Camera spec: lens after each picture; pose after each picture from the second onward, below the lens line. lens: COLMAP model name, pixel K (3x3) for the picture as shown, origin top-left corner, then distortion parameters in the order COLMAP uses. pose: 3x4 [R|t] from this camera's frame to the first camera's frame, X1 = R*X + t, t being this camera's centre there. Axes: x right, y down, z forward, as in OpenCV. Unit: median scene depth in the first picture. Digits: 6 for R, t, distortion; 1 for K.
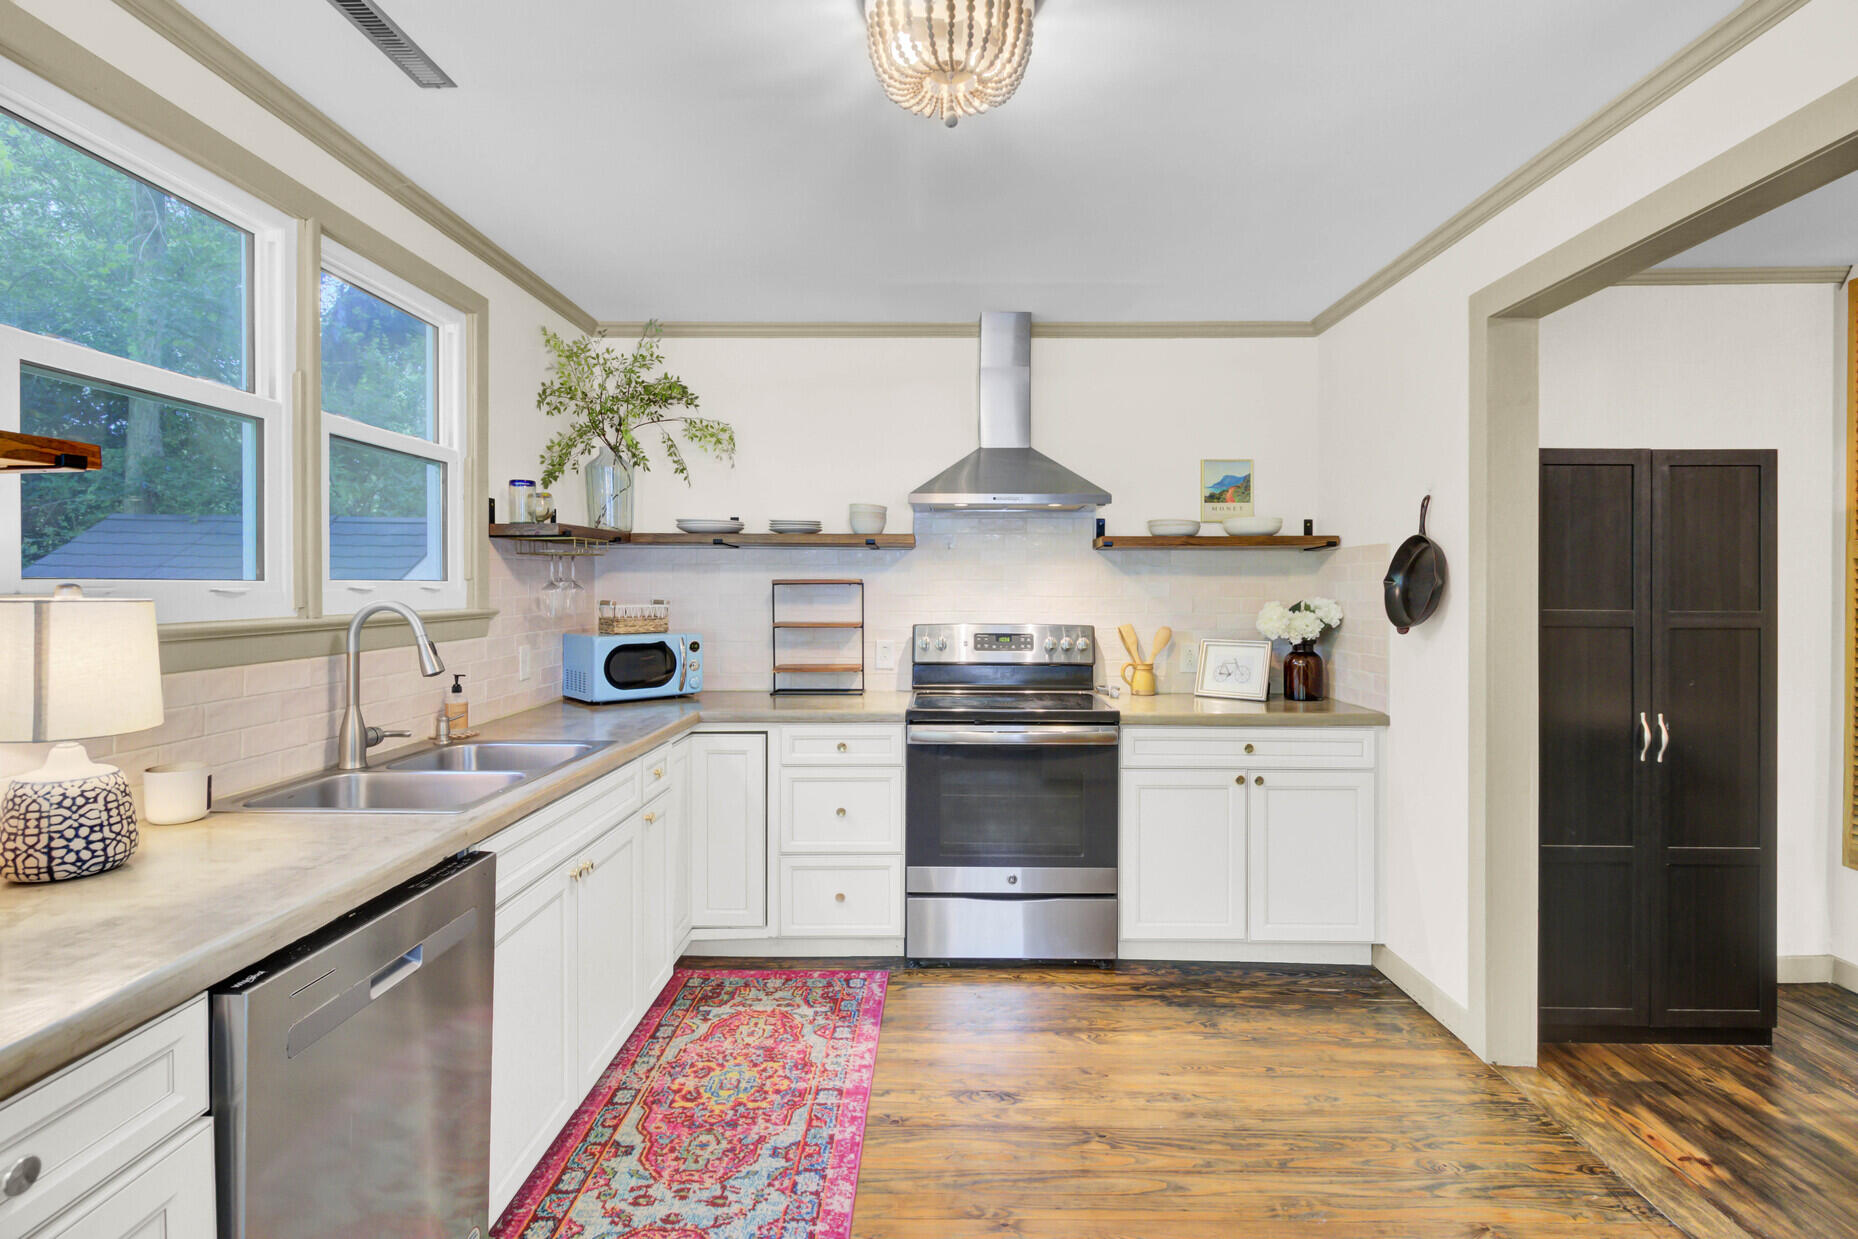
lens RADIAL K [[905.7, 0, 929.3], [0, 905.7, 608.9], [0, 0, 1]] dist [-0.000012, 0.000086]
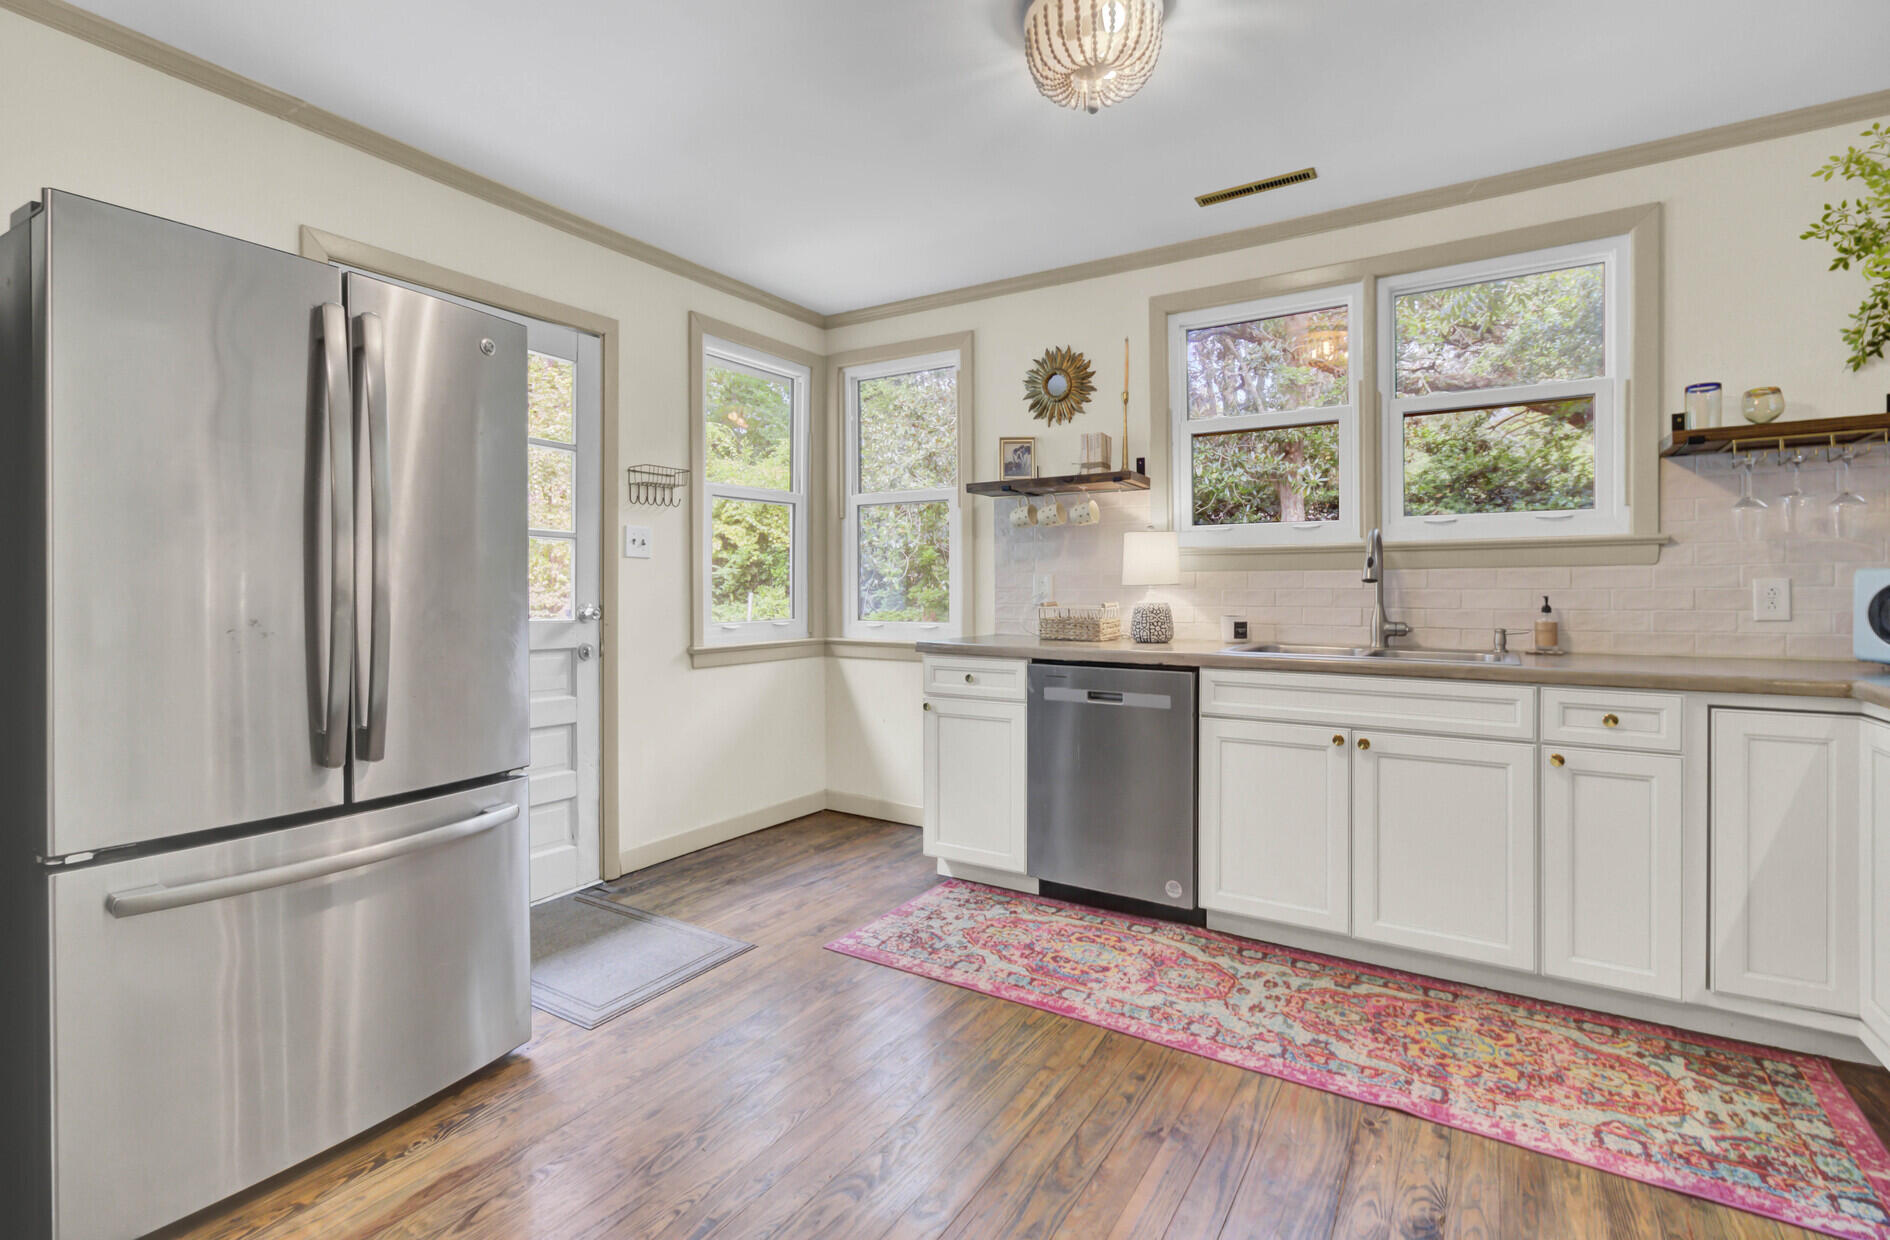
lens RADIAL K [[862.9, 0, 953.4], [0, 862.9, 582.1], [0, 0, 1]] dist [0.000018, -0.000100]
pose [[-0.517751, -0.003817, -0.855523, 0.764879], [-0.017869, 0.999820, 0.006353, 0.065177], [0.855345, 0.018577, -0.517726, 0.979141]]
